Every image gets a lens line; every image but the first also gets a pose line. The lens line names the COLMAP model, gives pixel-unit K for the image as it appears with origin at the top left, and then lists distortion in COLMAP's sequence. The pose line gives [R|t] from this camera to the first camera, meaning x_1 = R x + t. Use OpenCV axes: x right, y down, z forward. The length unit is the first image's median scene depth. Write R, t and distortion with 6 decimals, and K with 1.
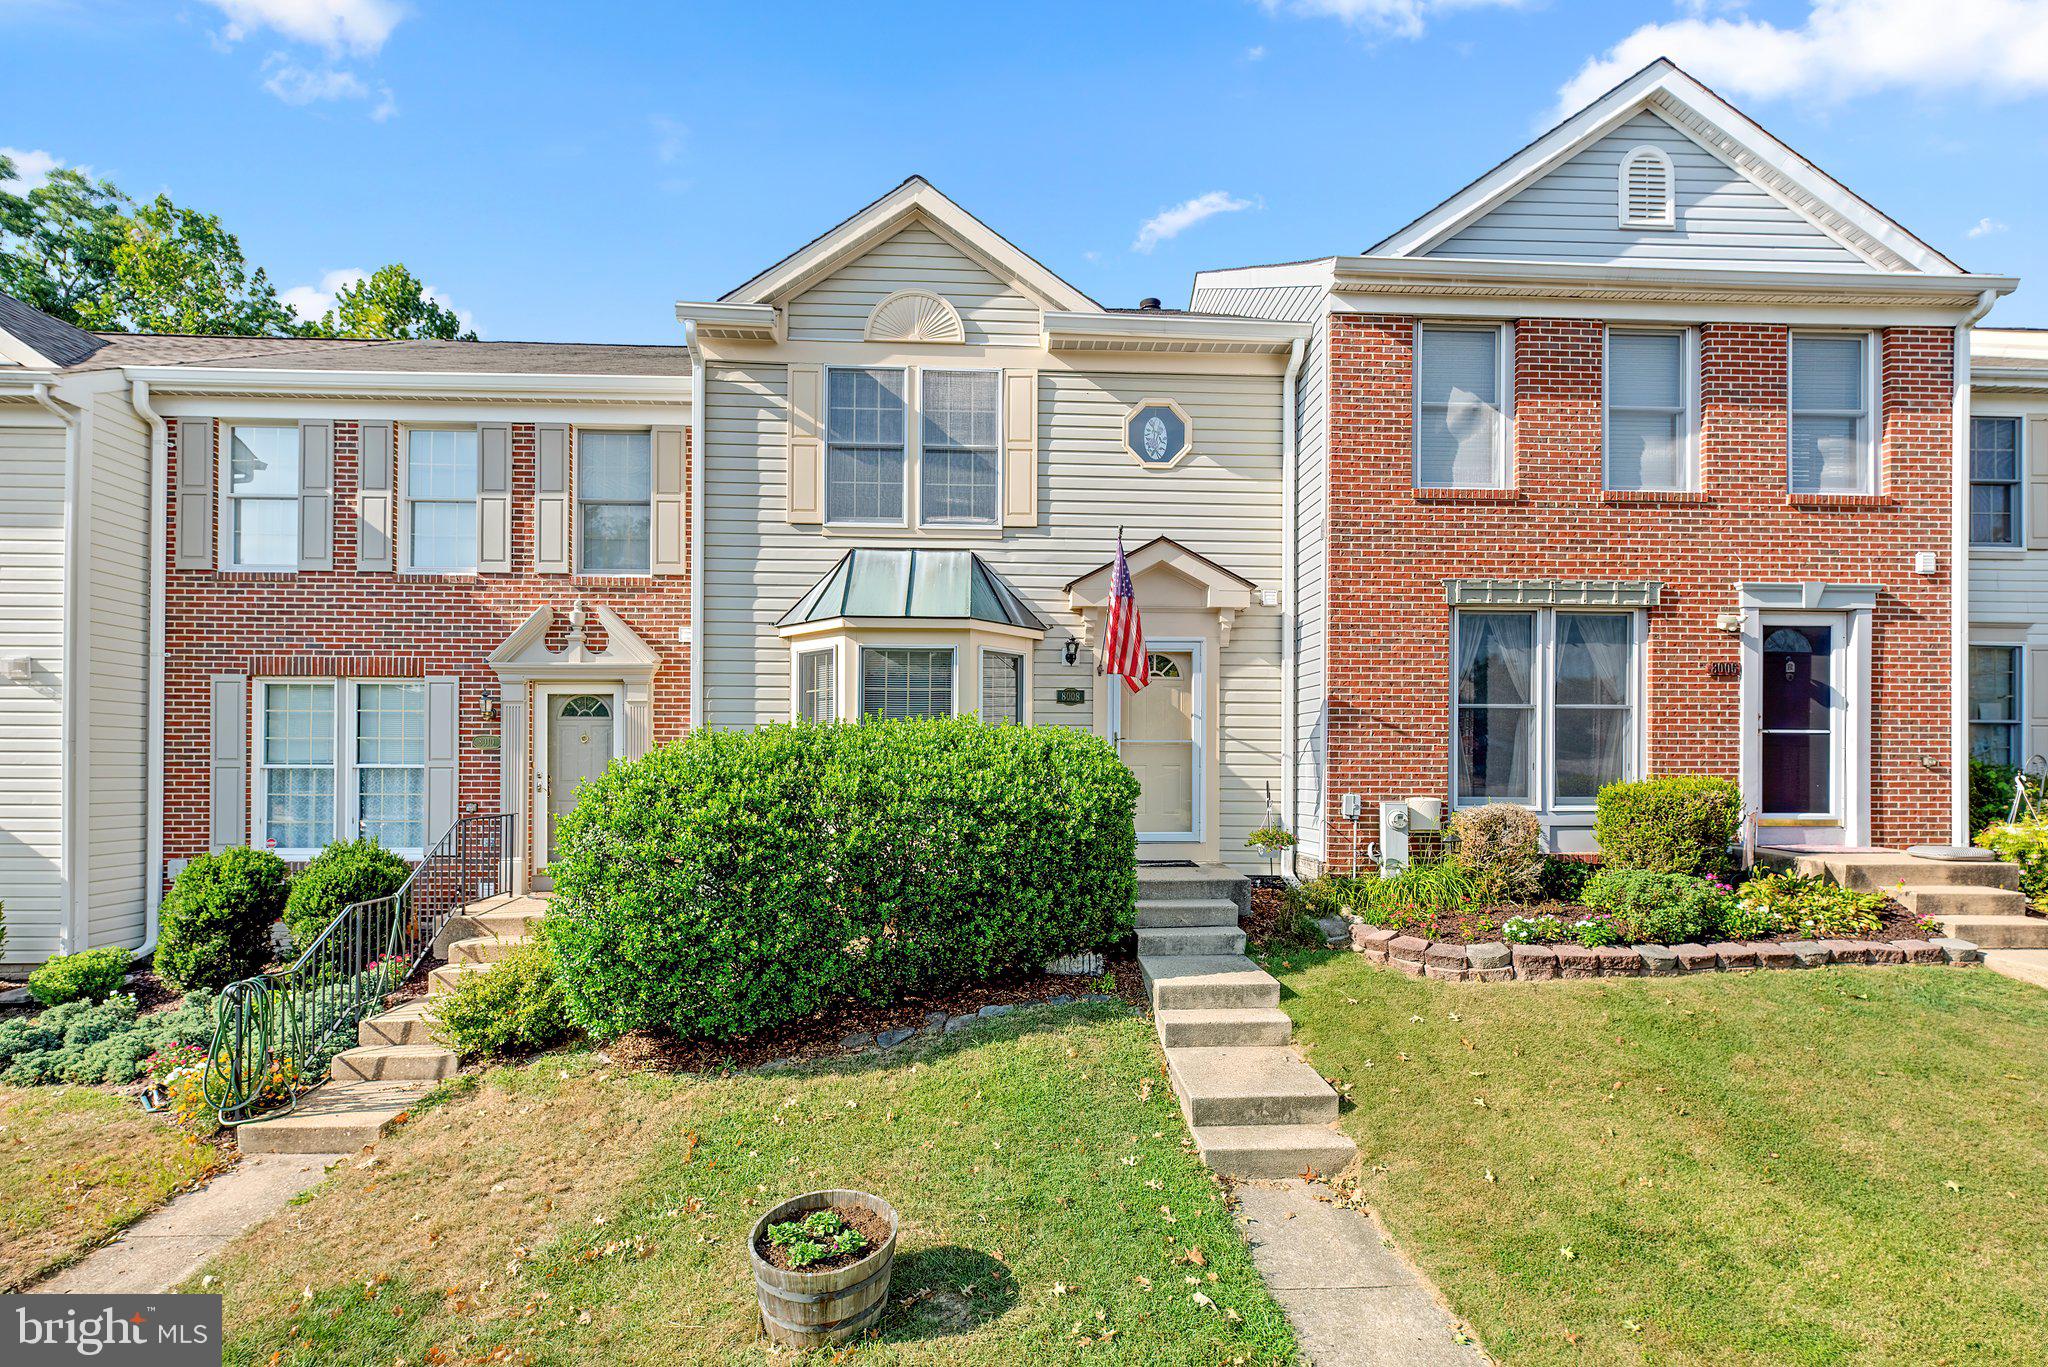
lens RADIAL K [[919.6, 0, 1085.4], [0, 919.6, 766.4], [0, 0, 1]] dist [0.001673, 0.000055]
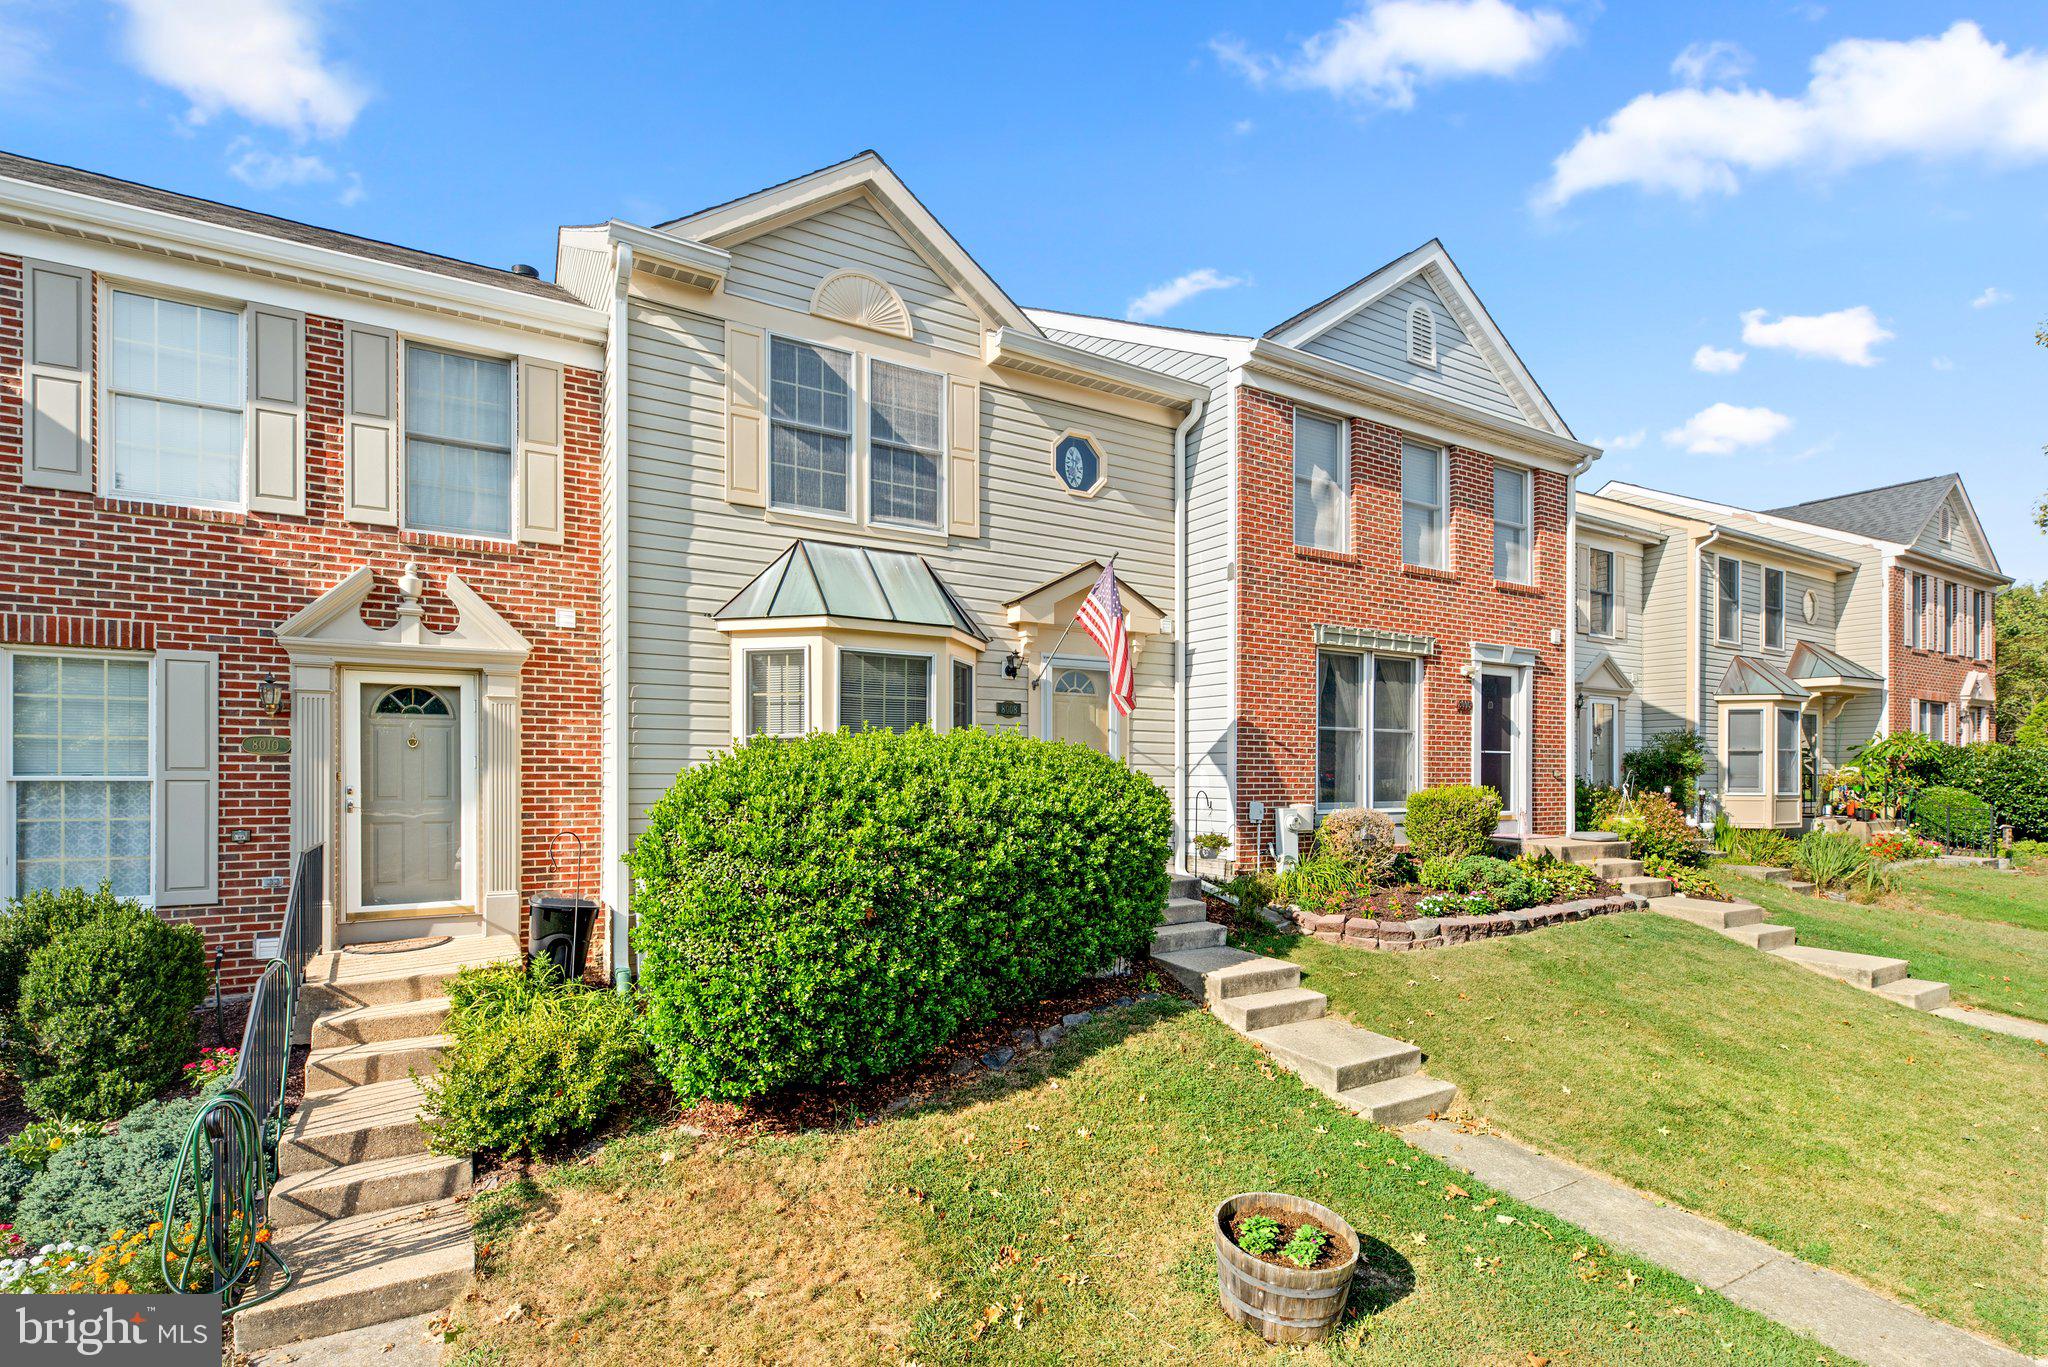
lens RADIAL K [[919.6, 0, 982.1], [0, 919.6, 774.1], [0, 0, 1]] dist [0.001673, 0.000055]
pose [[0.895157, 0.000238, 0.445752, -0.529376], [-0.002272, 0.999989, 0.004028, -0.008736], [-0.445746, -0.004619, 0.895148, 0.108181]]
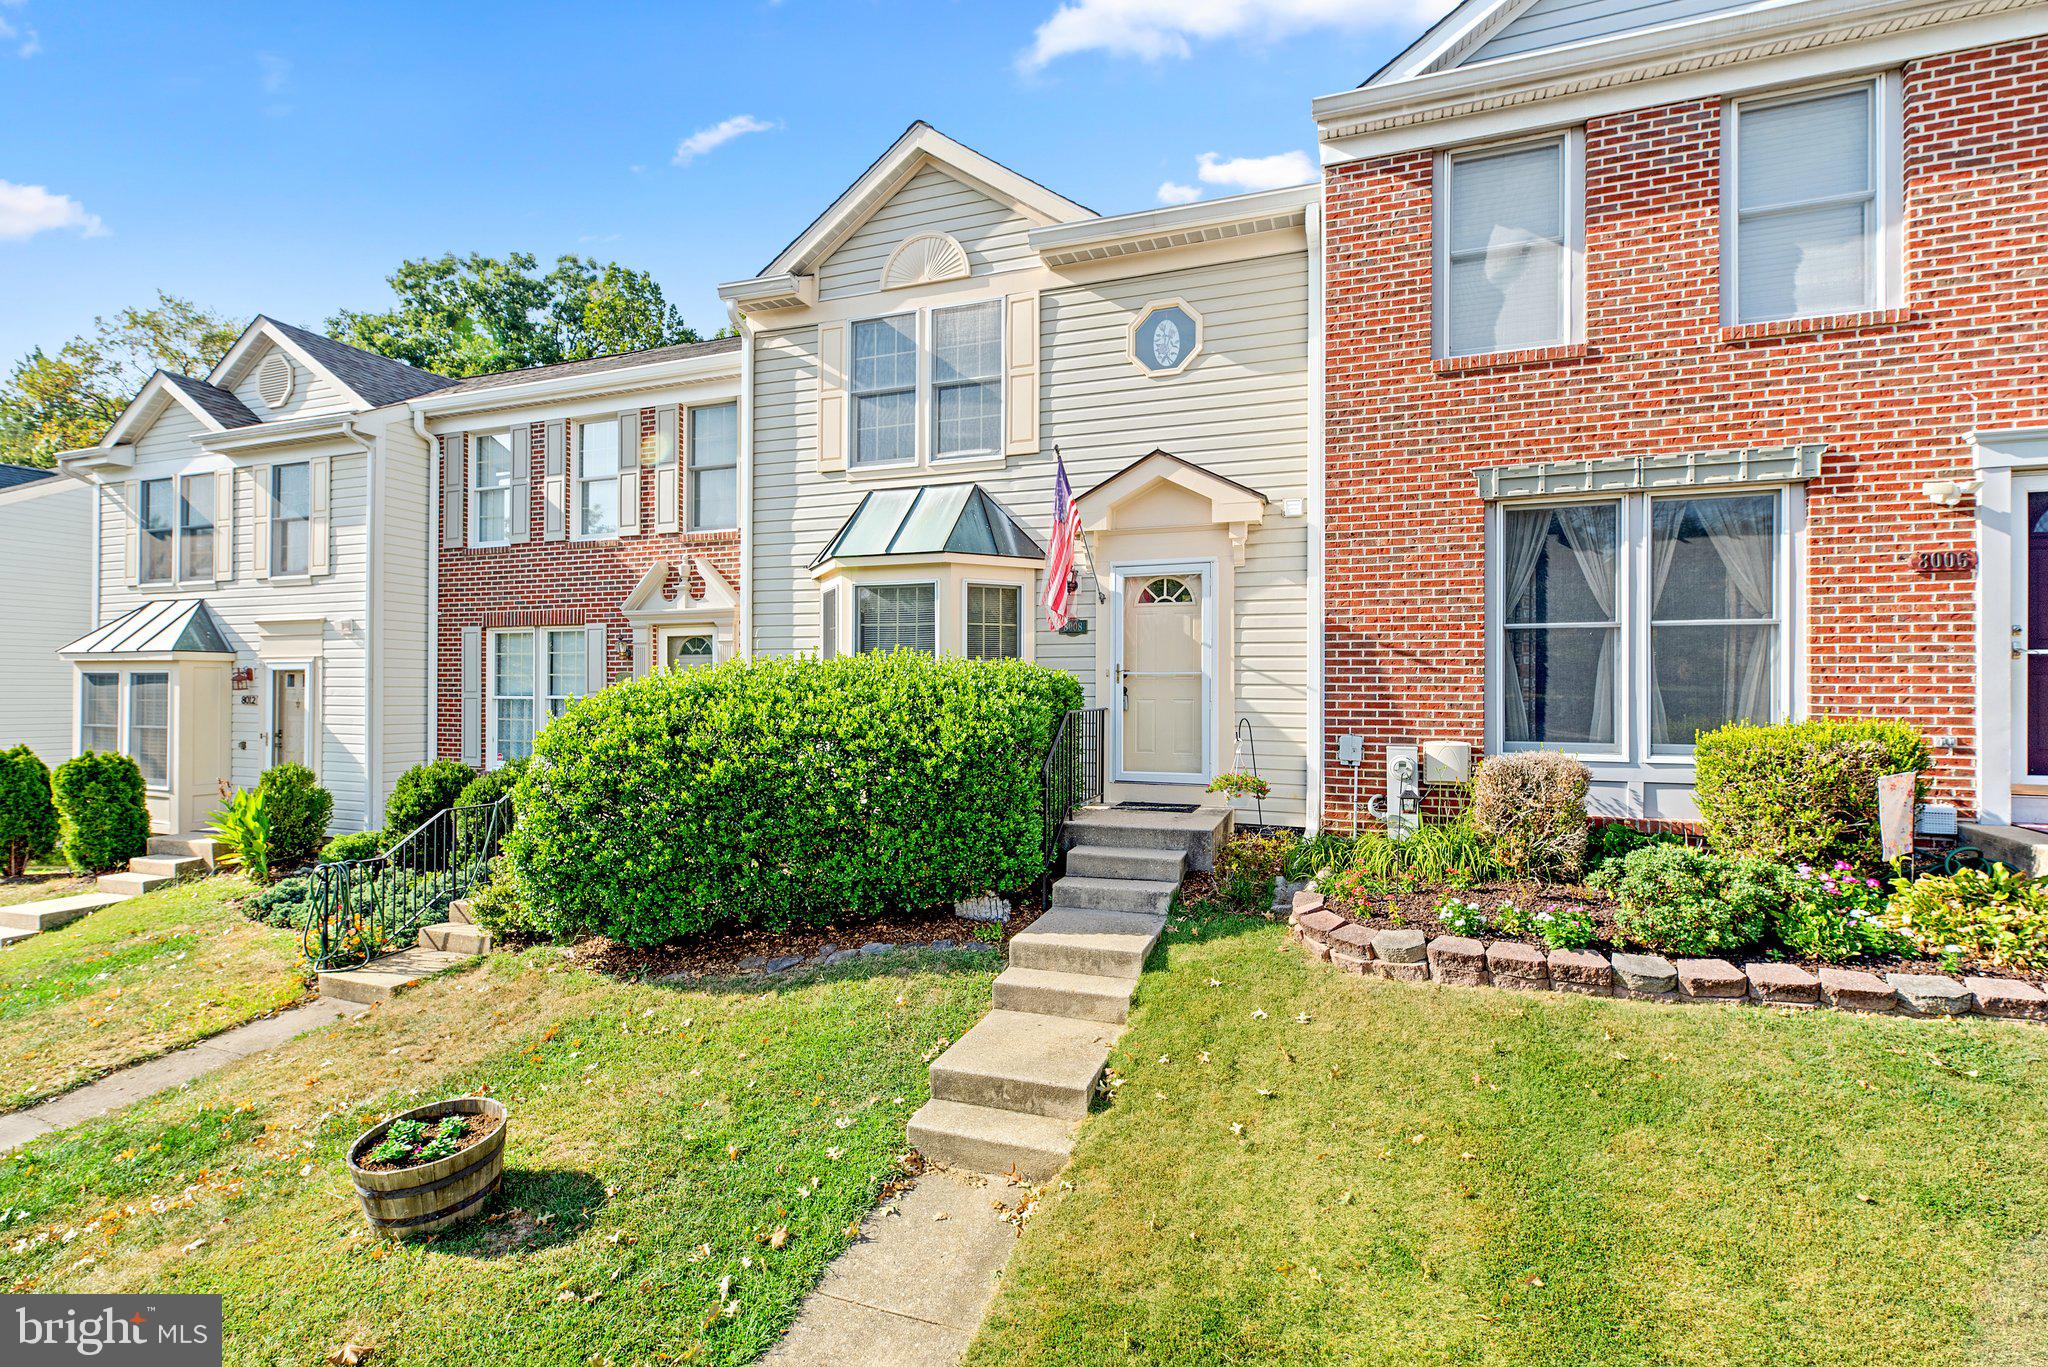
lens RADIAL K [[919.6, 0, 1034.7], [0, 919.6, 689.1], [0, 0, 1]] dist [0.001673, 0.000055]
pose [[0.923184, -0.000548, -0.384357, 0.340026], [-0.001659, 0.999984, -0.005411, -0.006721], [0.384354, 0.005633, 0.923169, 0.114861]]
